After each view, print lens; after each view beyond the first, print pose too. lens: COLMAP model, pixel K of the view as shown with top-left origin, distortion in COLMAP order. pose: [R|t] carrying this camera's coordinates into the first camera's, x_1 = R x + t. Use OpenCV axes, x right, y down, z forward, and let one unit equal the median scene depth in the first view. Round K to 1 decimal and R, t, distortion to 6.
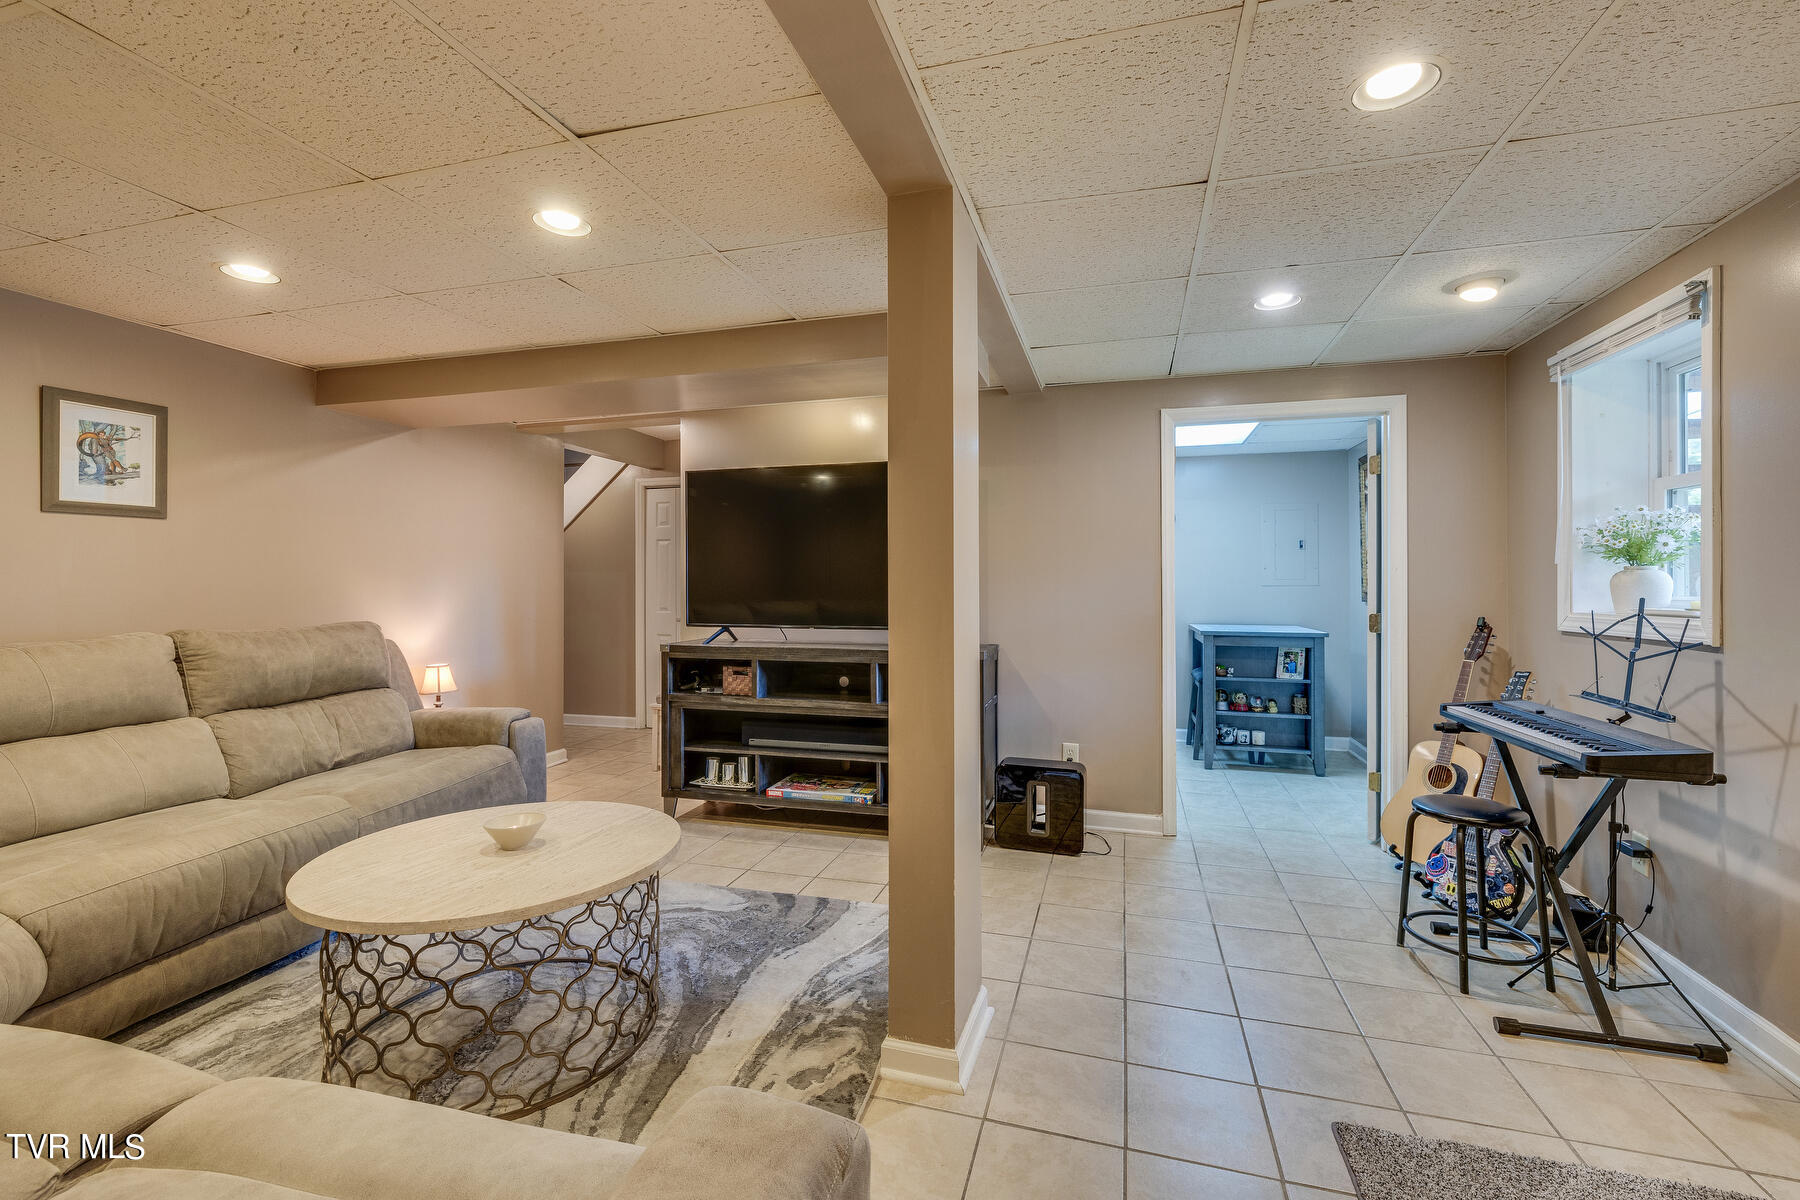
lens RADIAL K [[754.5, 0, 900.3], [0, 754.5, 580.3], [0, 0, 1]] dist [-0.002469, -0.000070]
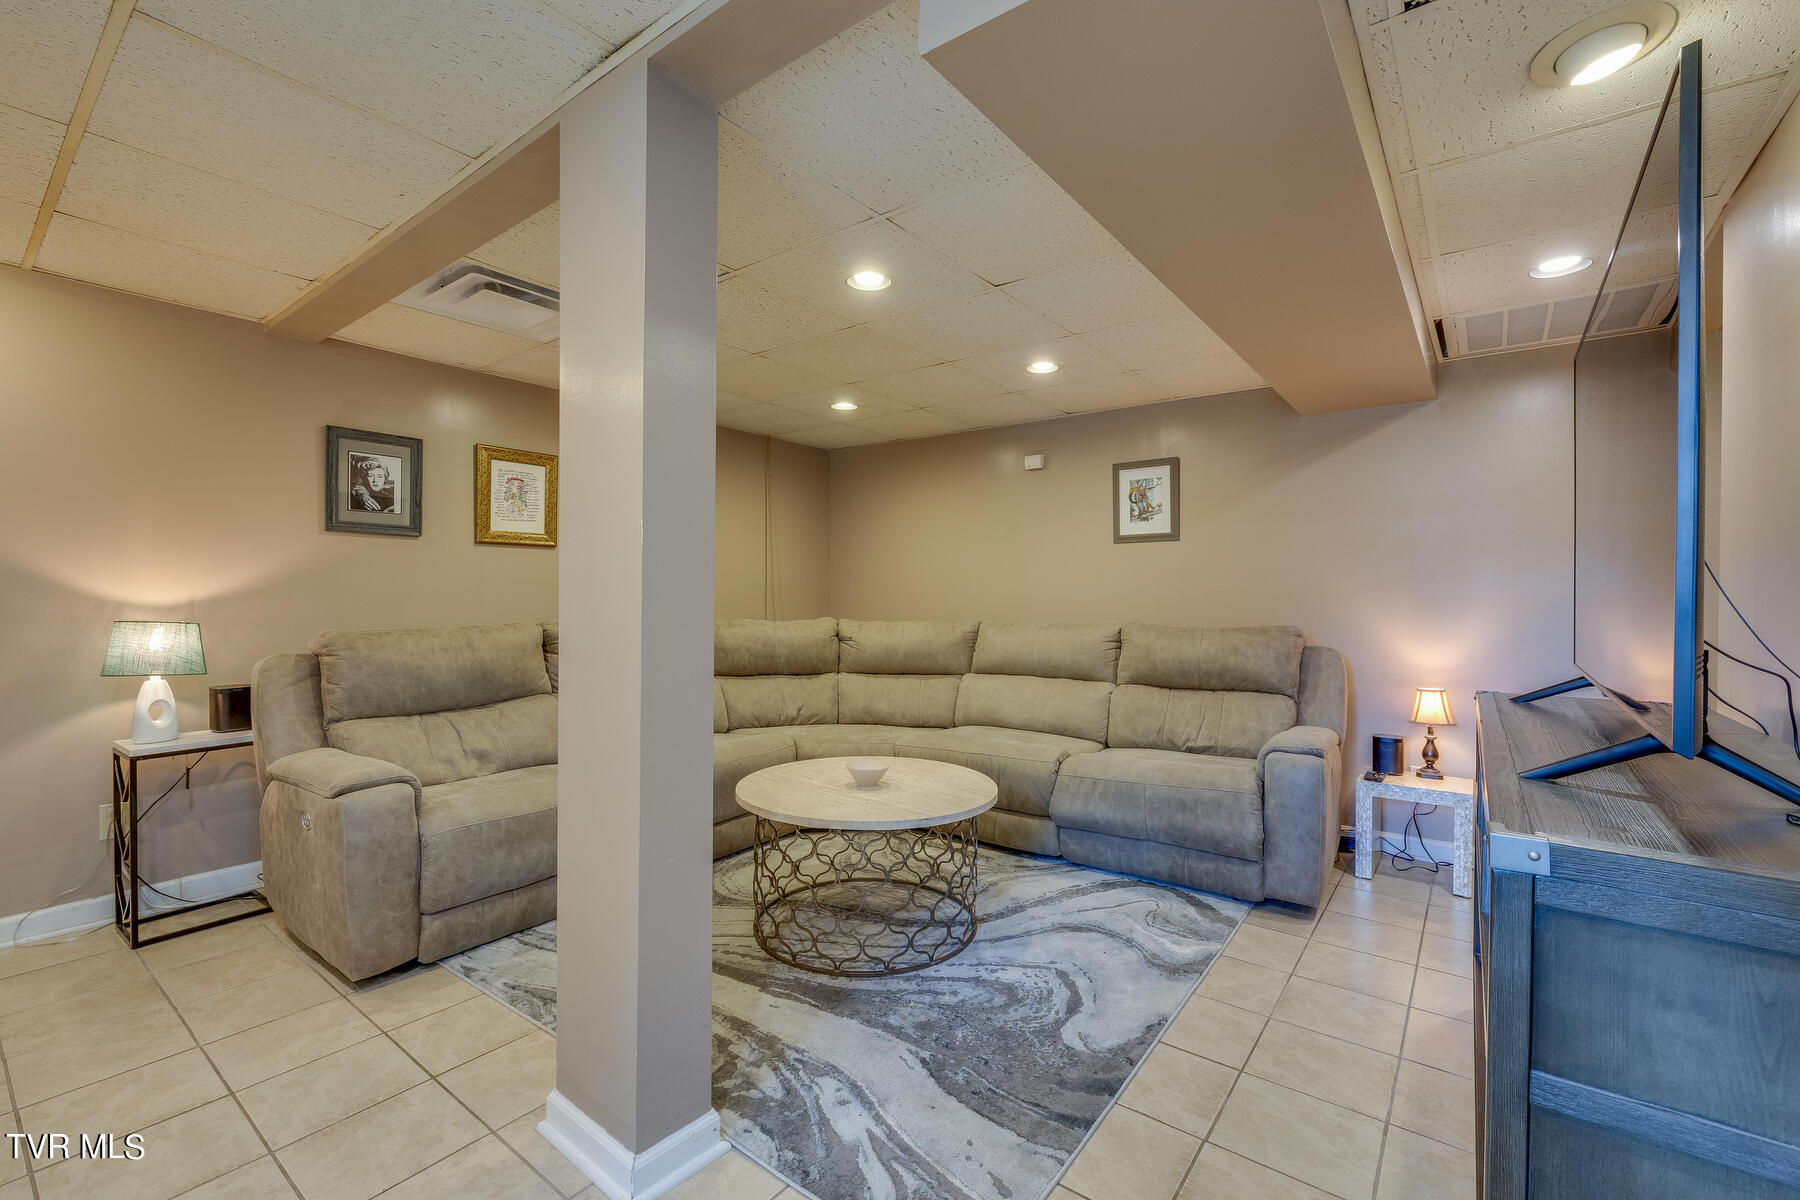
lens RADIAL K [[754.5, 0, 908.3], [0, 754.5, 601.0], [0, 0, 1]] dist [-0.002469, -0.000070]
pose [[-0.335028, 0.008114, -0.942173, 0.456392], [-0.005936, 0.999925, 0.010723, 0.014527], [0.942190, 0.009185, -0.334954, 0.995378]]
